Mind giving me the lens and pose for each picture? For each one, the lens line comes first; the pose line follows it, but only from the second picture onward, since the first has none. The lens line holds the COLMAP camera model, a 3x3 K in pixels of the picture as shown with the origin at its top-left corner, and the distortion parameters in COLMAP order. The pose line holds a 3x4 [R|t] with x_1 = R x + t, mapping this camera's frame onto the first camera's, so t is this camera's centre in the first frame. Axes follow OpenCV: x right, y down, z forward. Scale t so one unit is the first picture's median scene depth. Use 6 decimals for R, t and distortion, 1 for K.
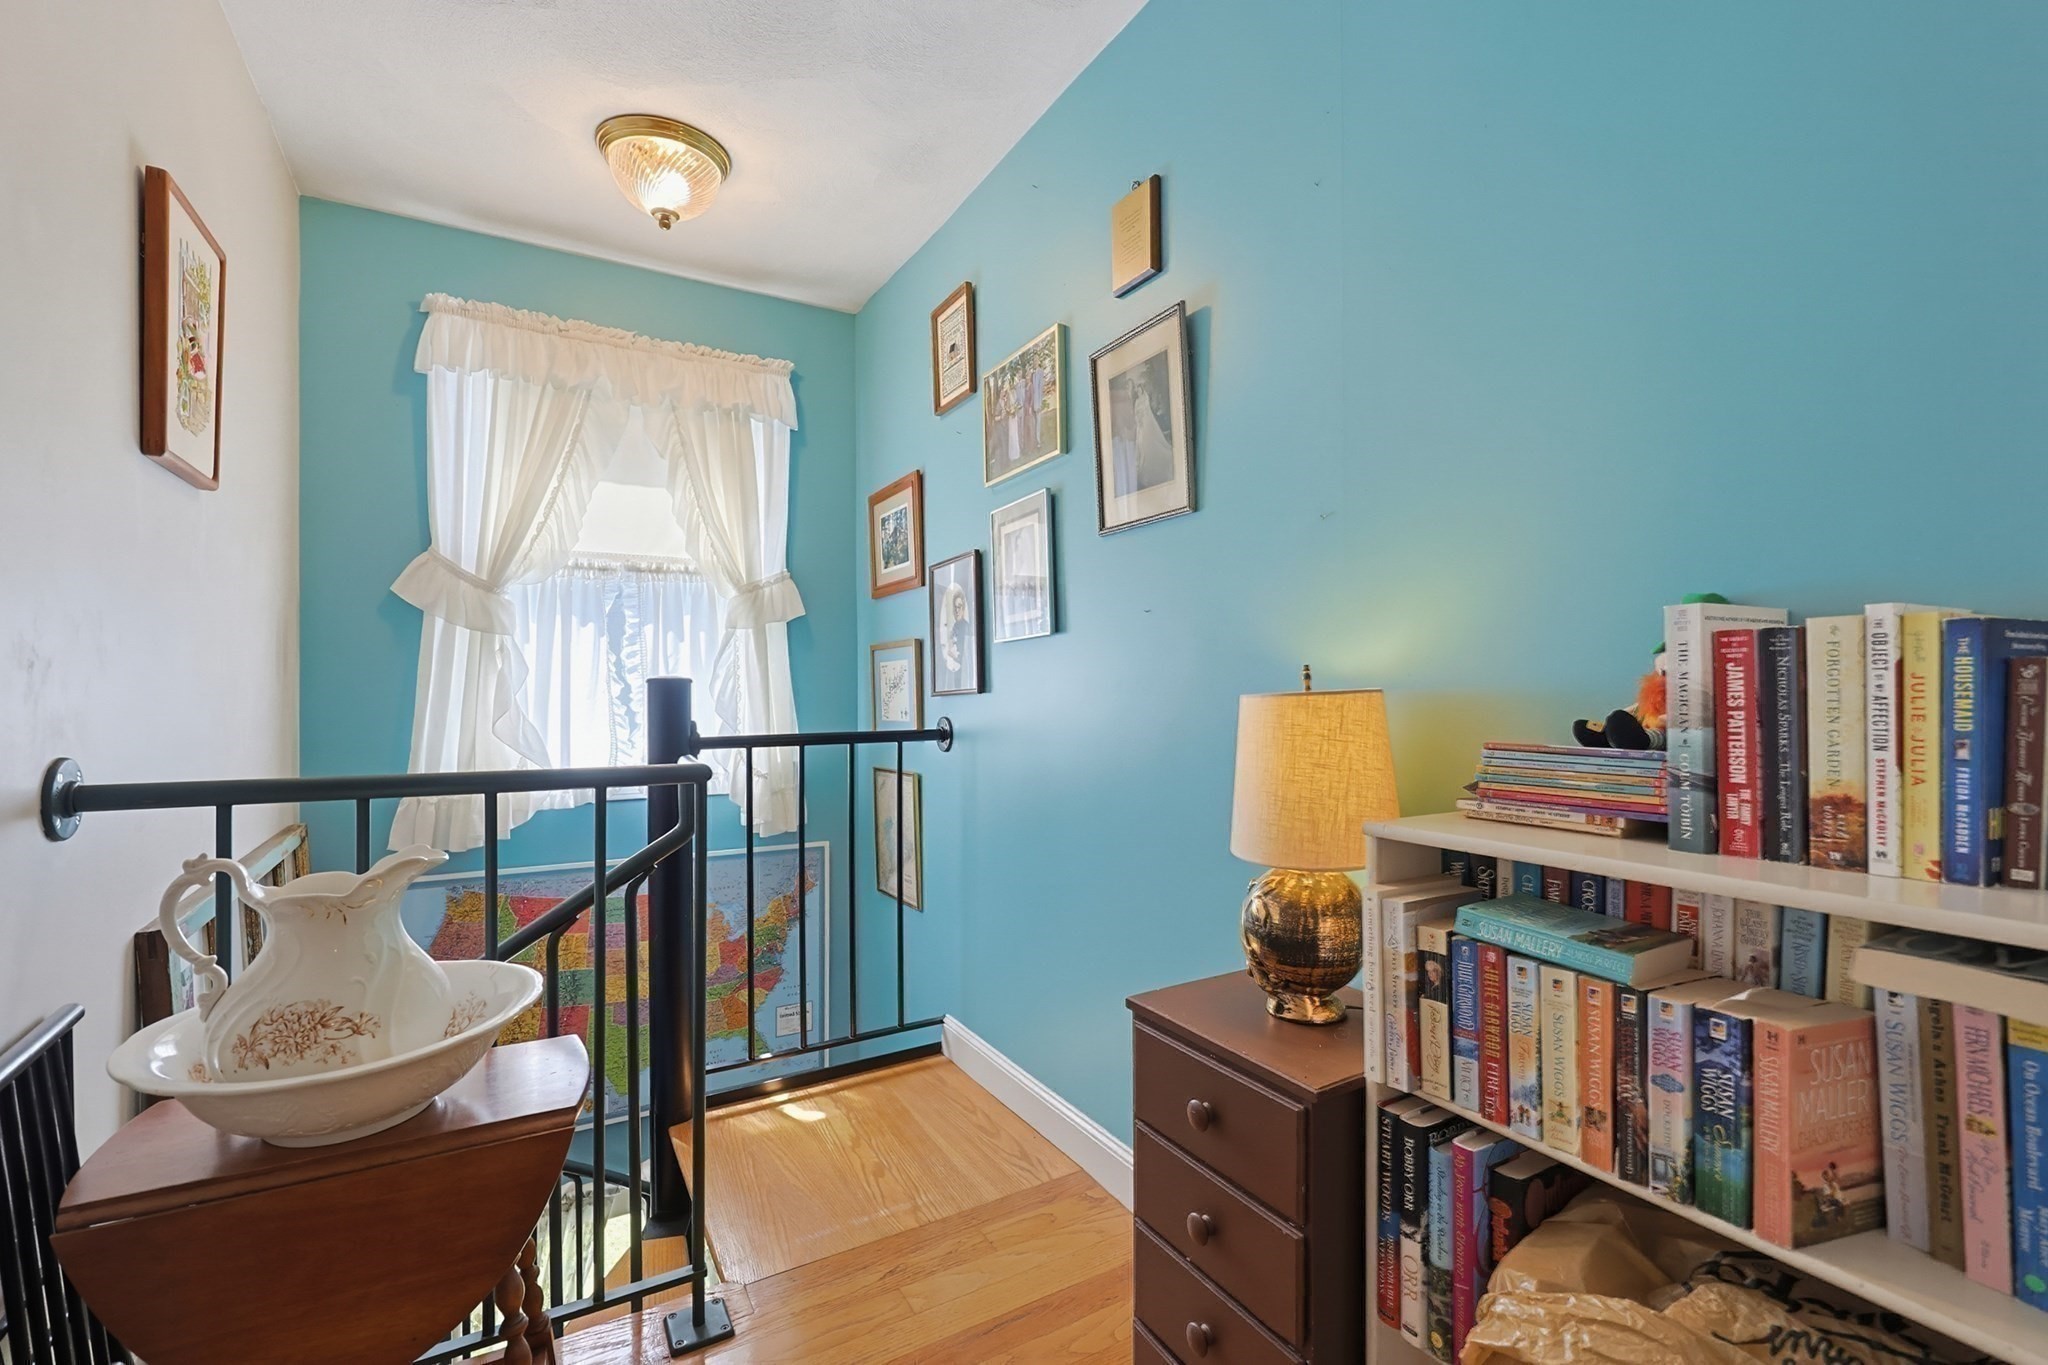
lens RADIAL K [[890.3, 0, 1030.0], [0, 890.3, 701.3], [0, 0, 1]] dist [0.002485, 0.000225]
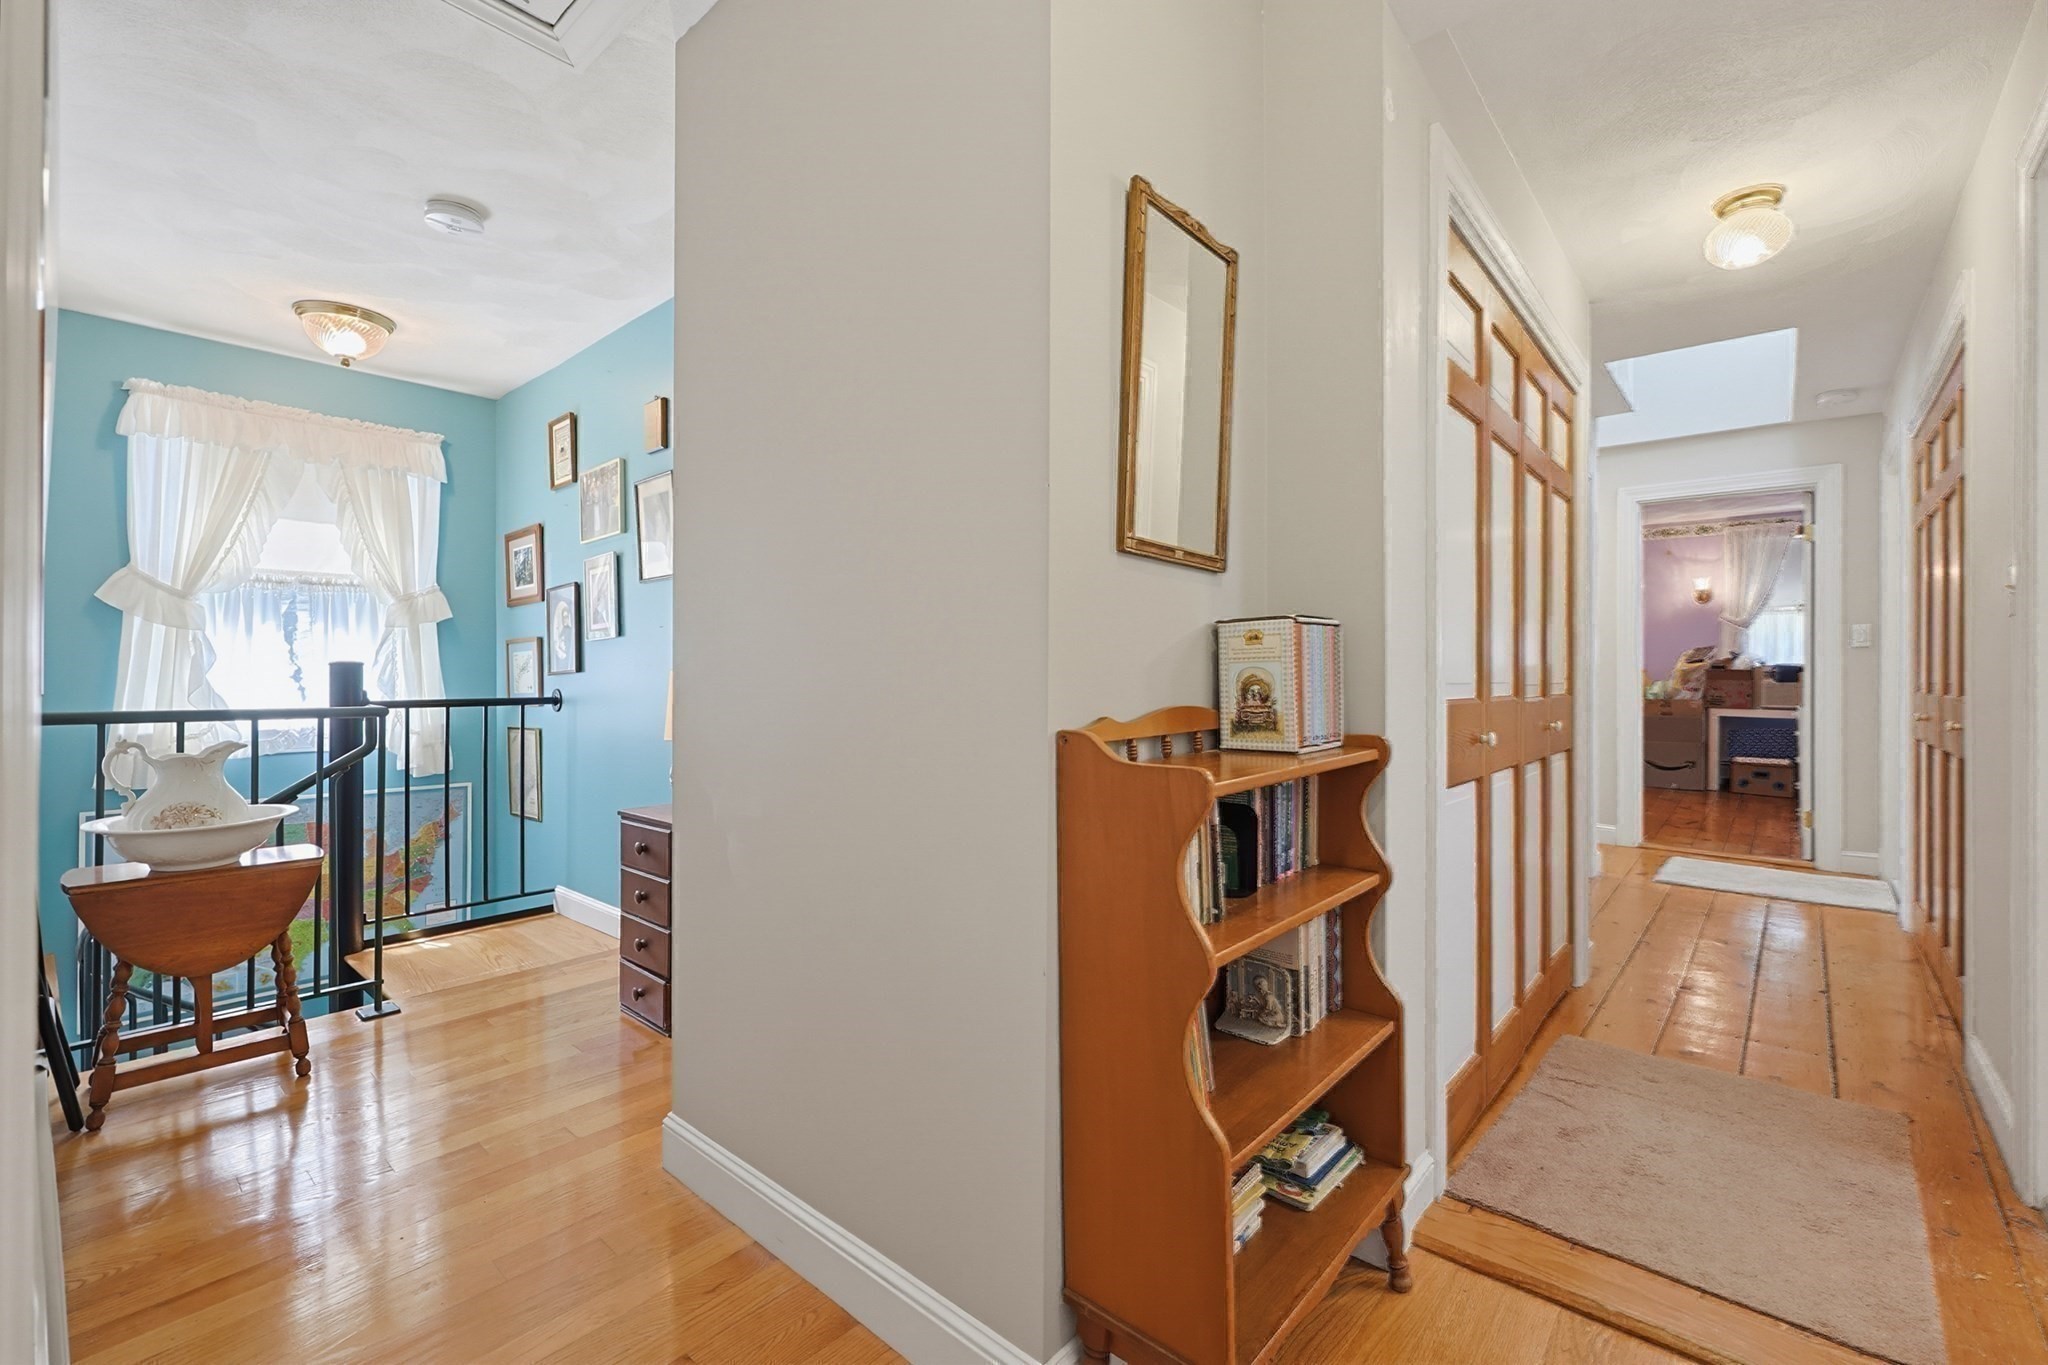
lens RADIAL K [[878.9, 0, 1021.2], [0, 878.9, 675.5], [0, 0, 1]] dist [0.001518, 0.000336]
pose [[0.949554, 0.000777, 0.313601, 0.181597], [0.004818, 0.999843, -0.017064, 0.023508], [-0.313565, 0.017714, 0.949401, -0.655955]]
